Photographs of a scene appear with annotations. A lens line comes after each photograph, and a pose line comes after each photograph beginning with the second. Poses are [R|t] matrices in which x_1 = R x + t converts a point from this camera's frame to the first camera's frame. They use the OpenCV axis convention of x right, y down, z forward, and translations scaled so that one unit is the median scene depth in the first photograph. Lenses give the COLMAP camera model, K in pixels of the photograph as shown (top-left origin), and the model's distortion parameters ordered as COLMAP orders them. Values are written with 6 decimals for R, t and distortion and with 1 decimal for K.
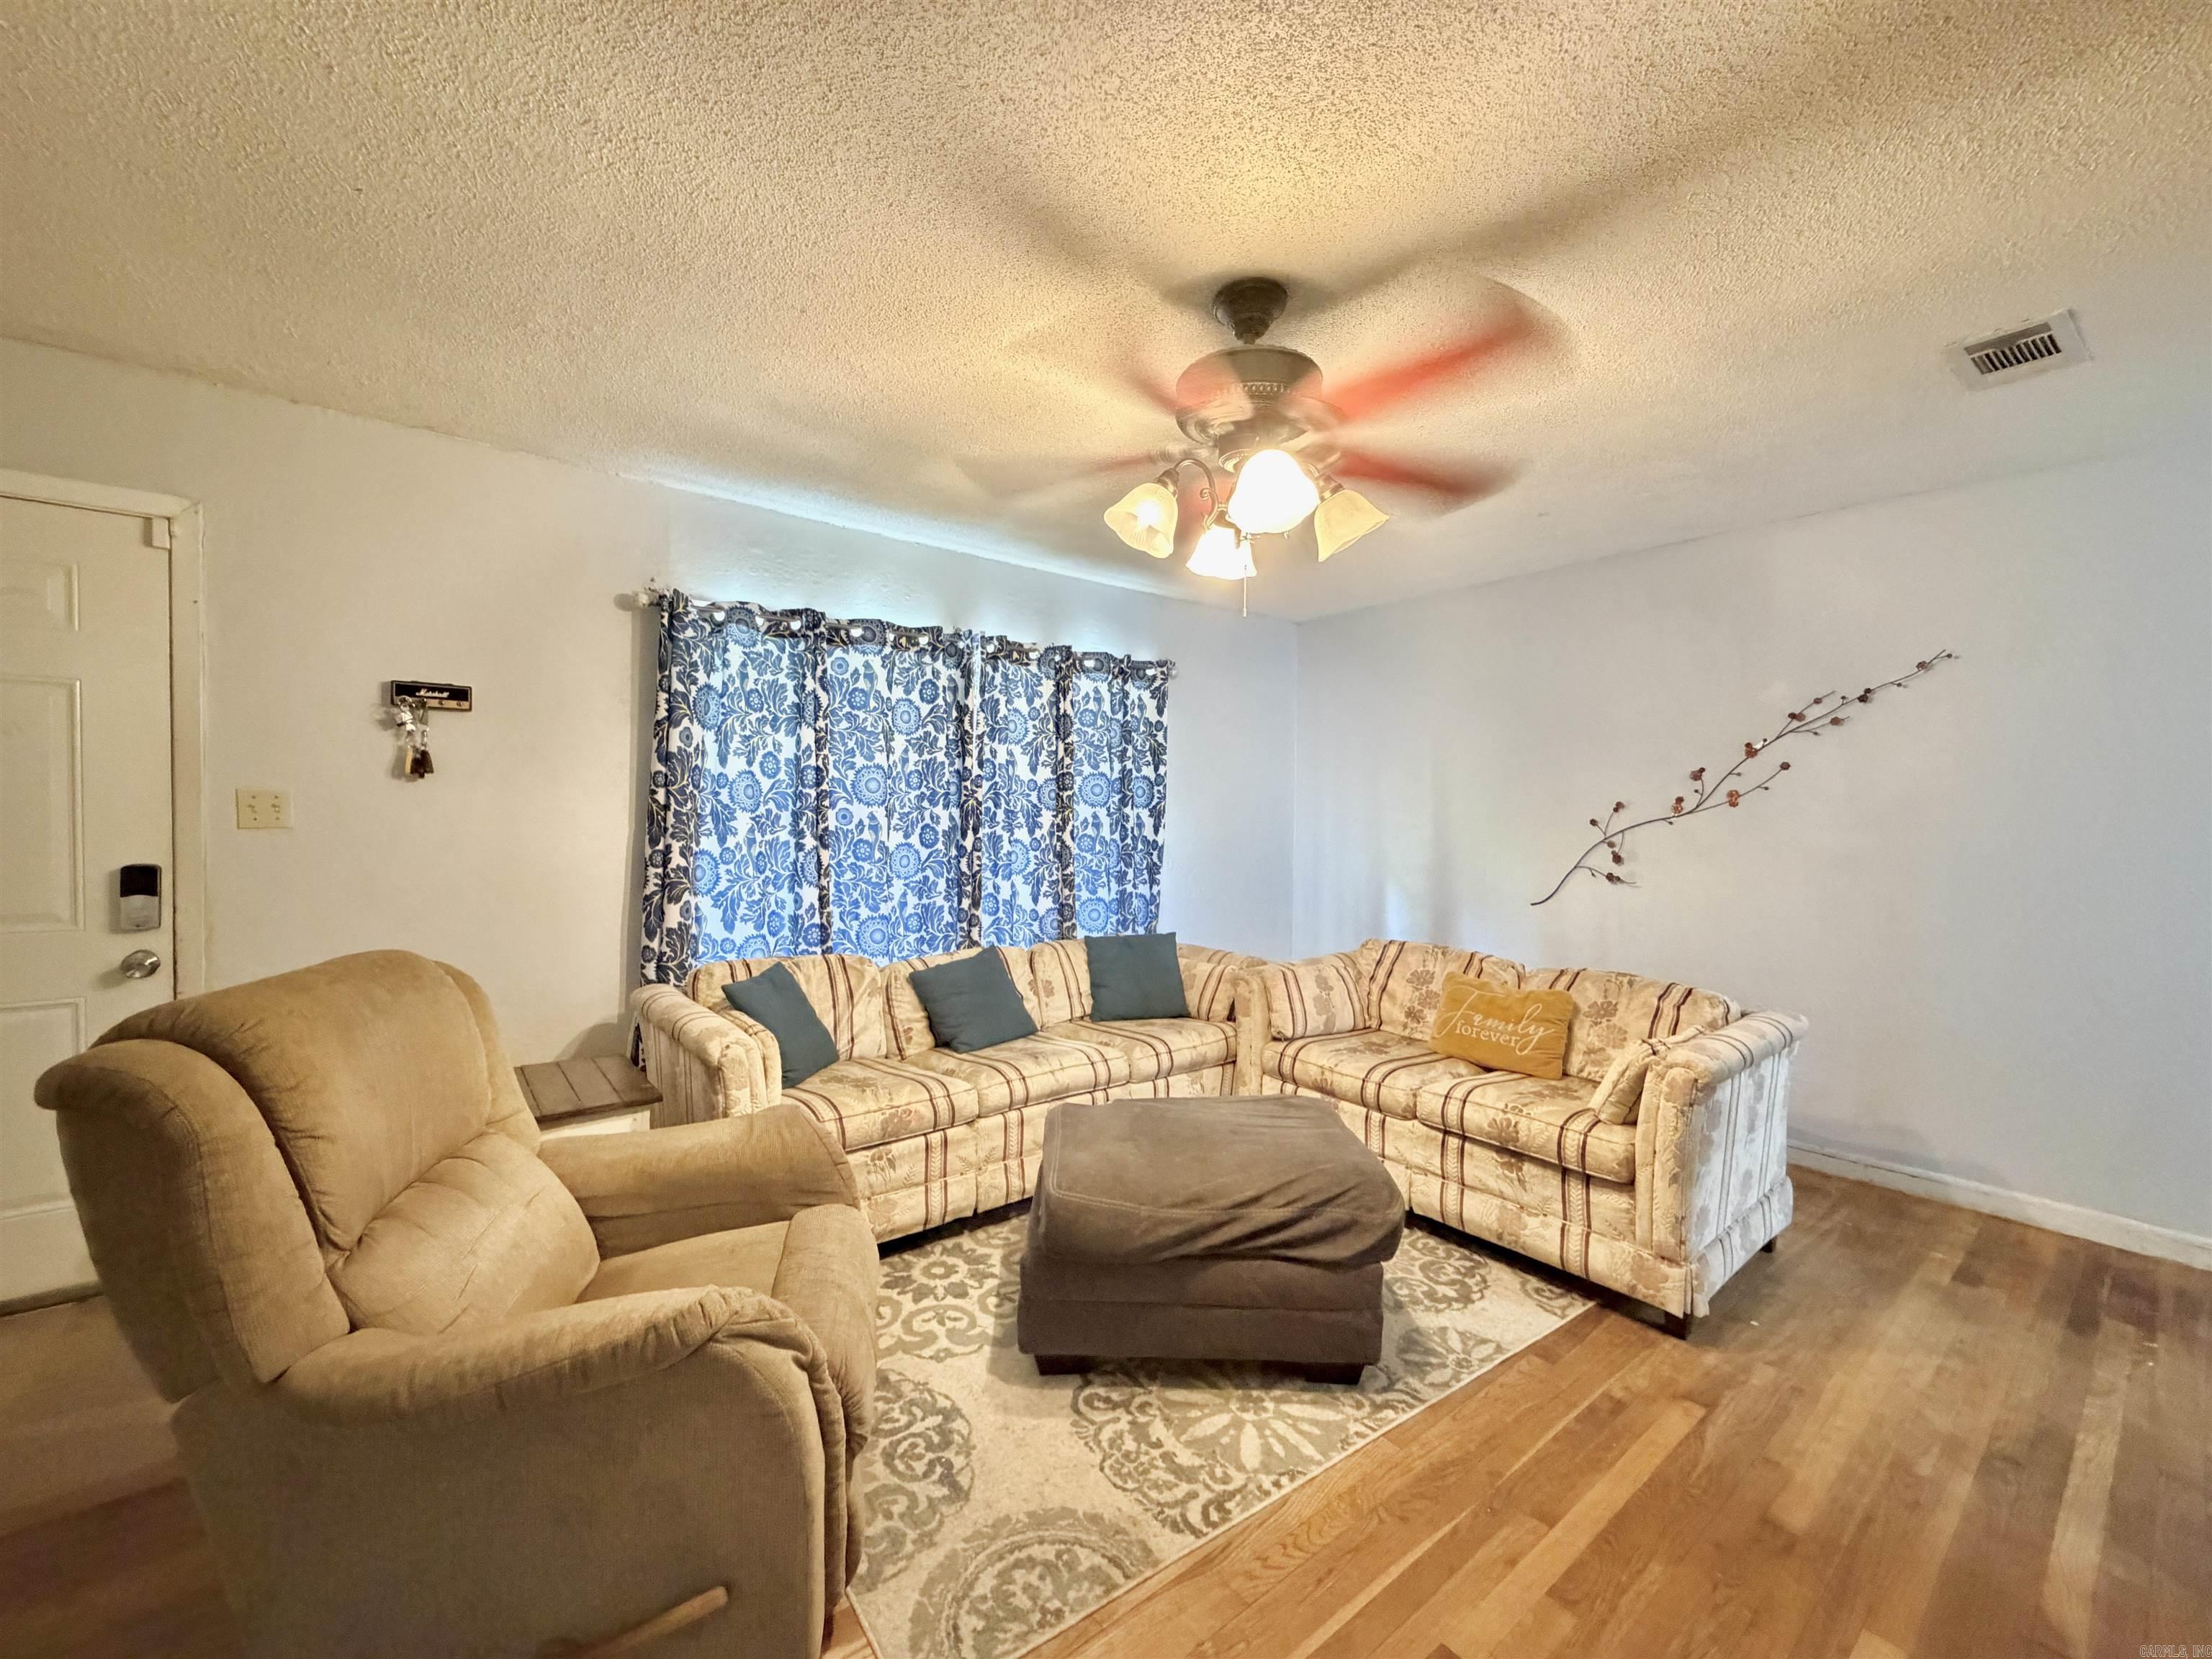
lens RADIAL K [[882.0, 0, 1100.0], [0, 882.0, 829.1], [0, 0, 1]] dist [-0.000797, 0.000231]
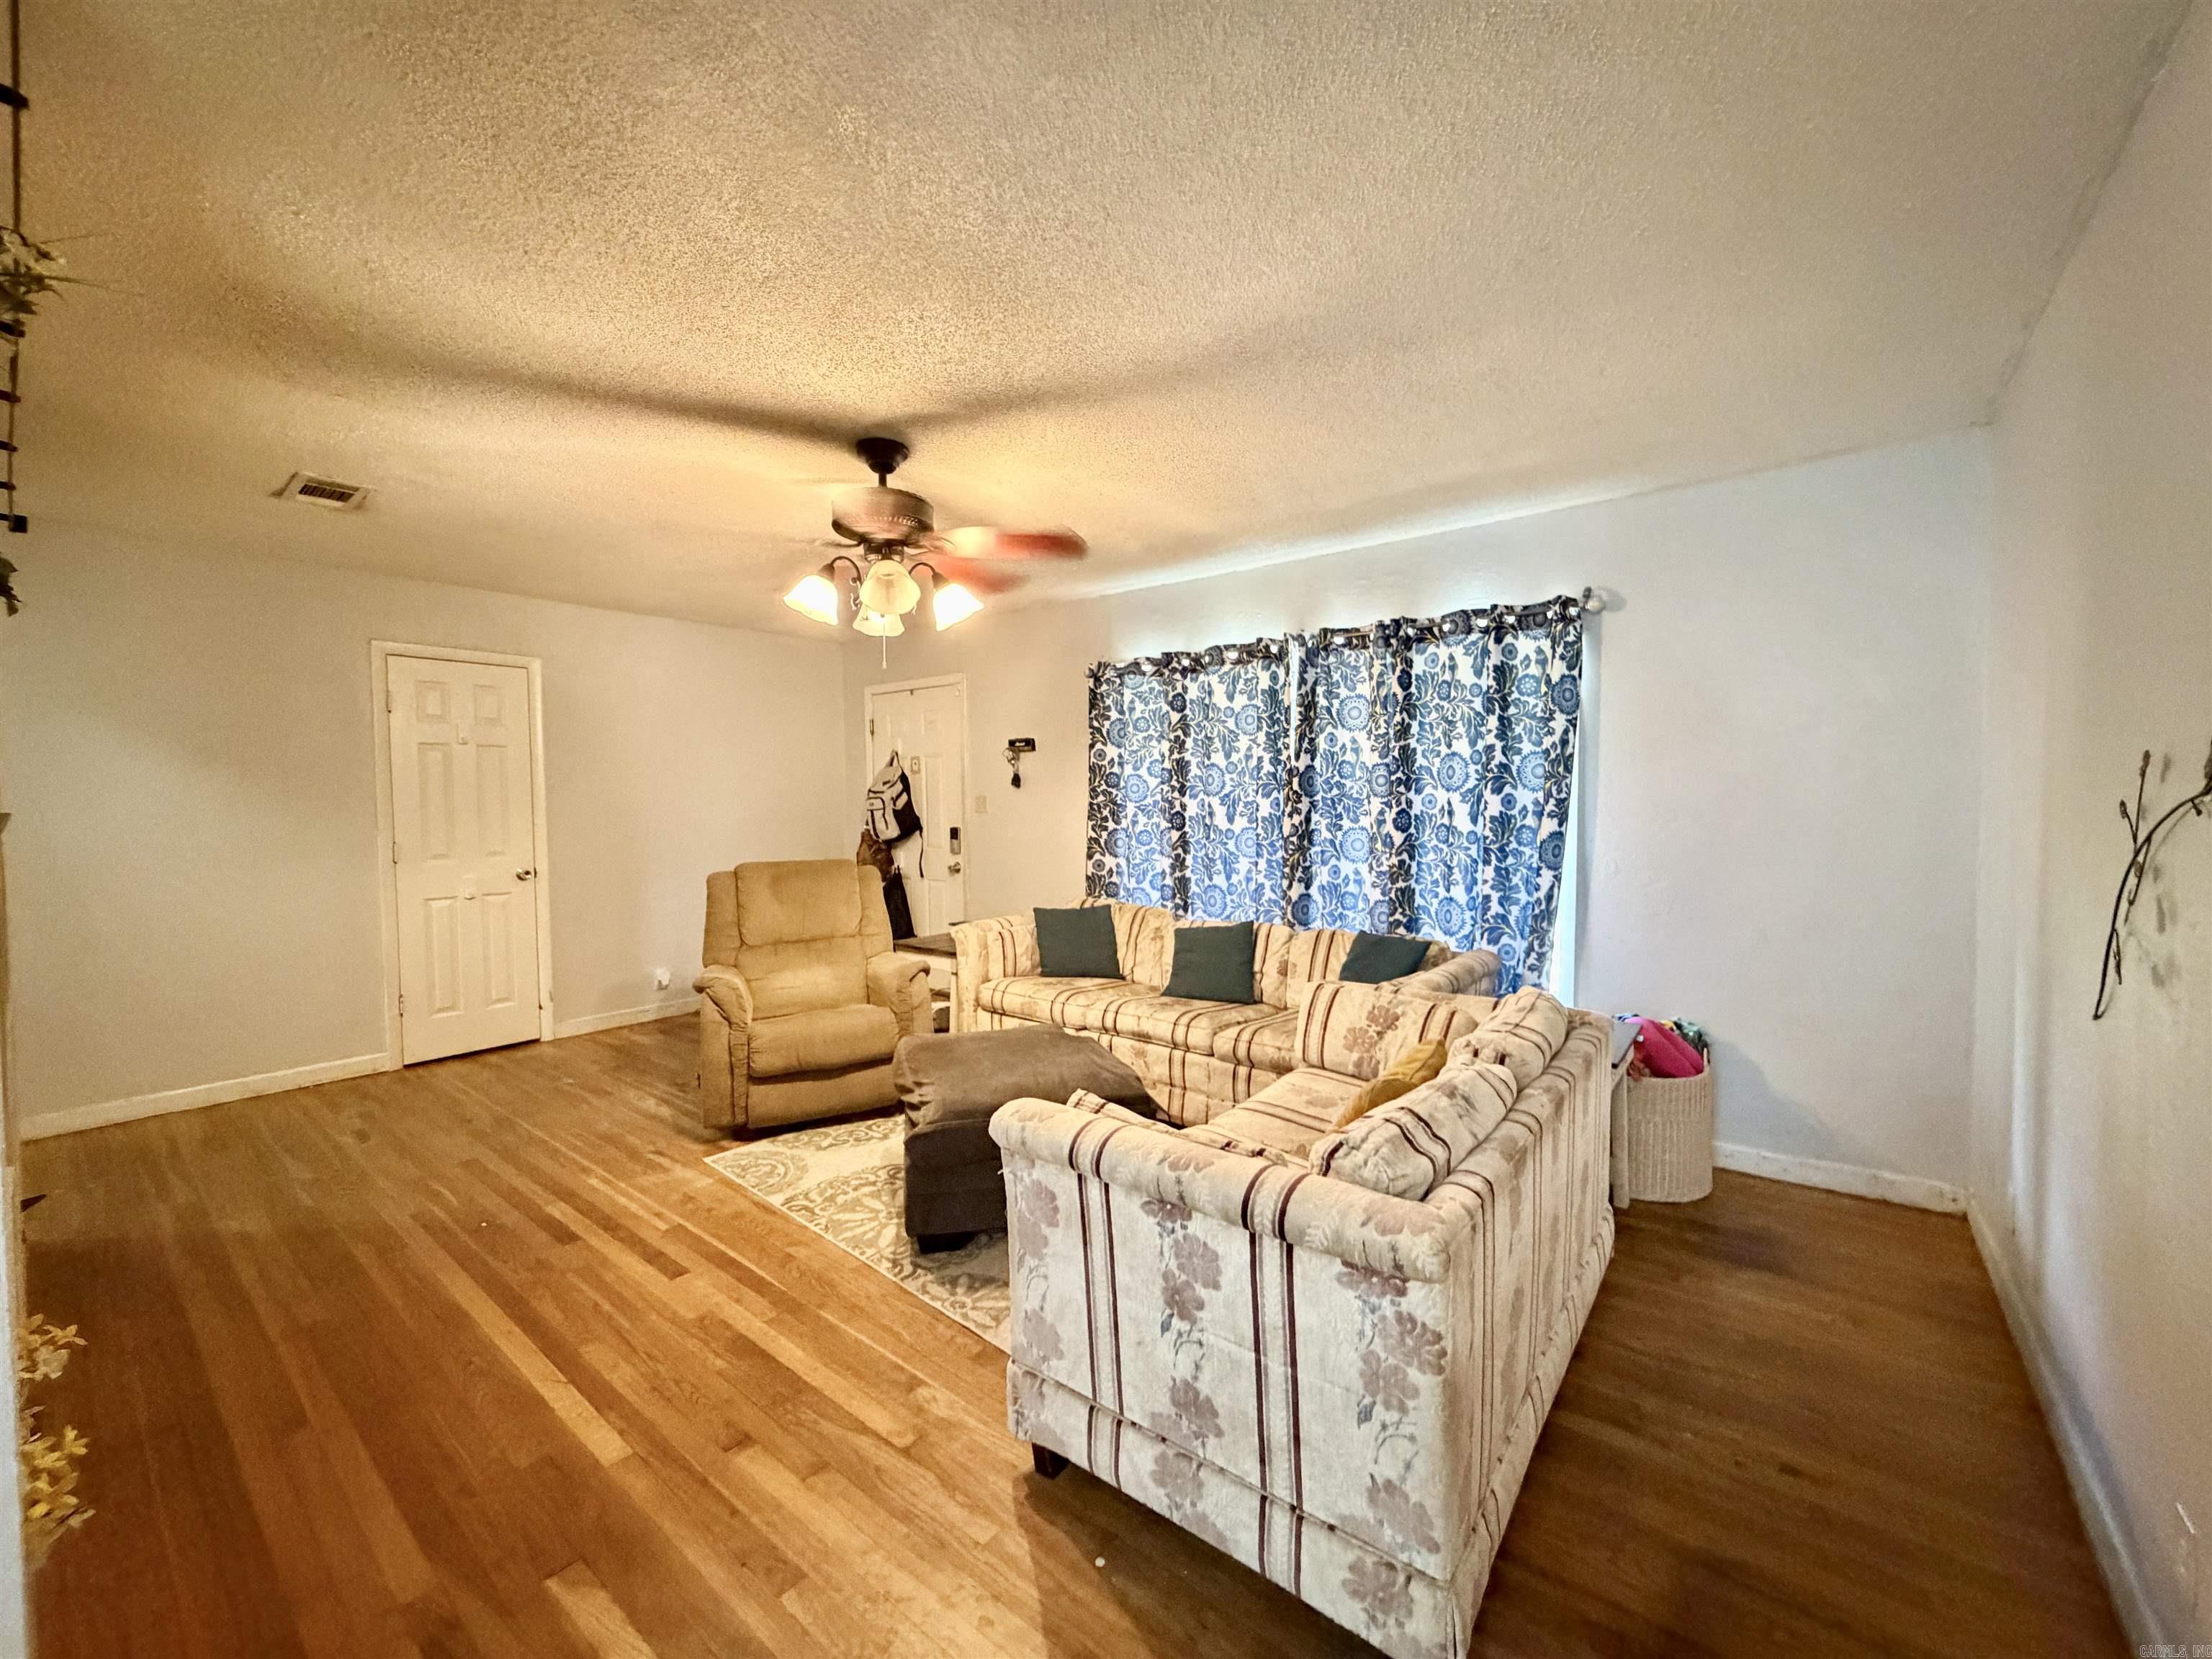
lens RADIAL K [[882.0, 0, 1100.0], [0, 882.0, 829.1], [0, 0, 1]] dist [-0.000797, 0.000231]
pose [[0.220628, 0.022742, -0.975093, 1.145658], [-0.006482, 0.999740, 0.021850, -0.007659], [0.975336, 0.001500, 0.220718, 0.706328]]
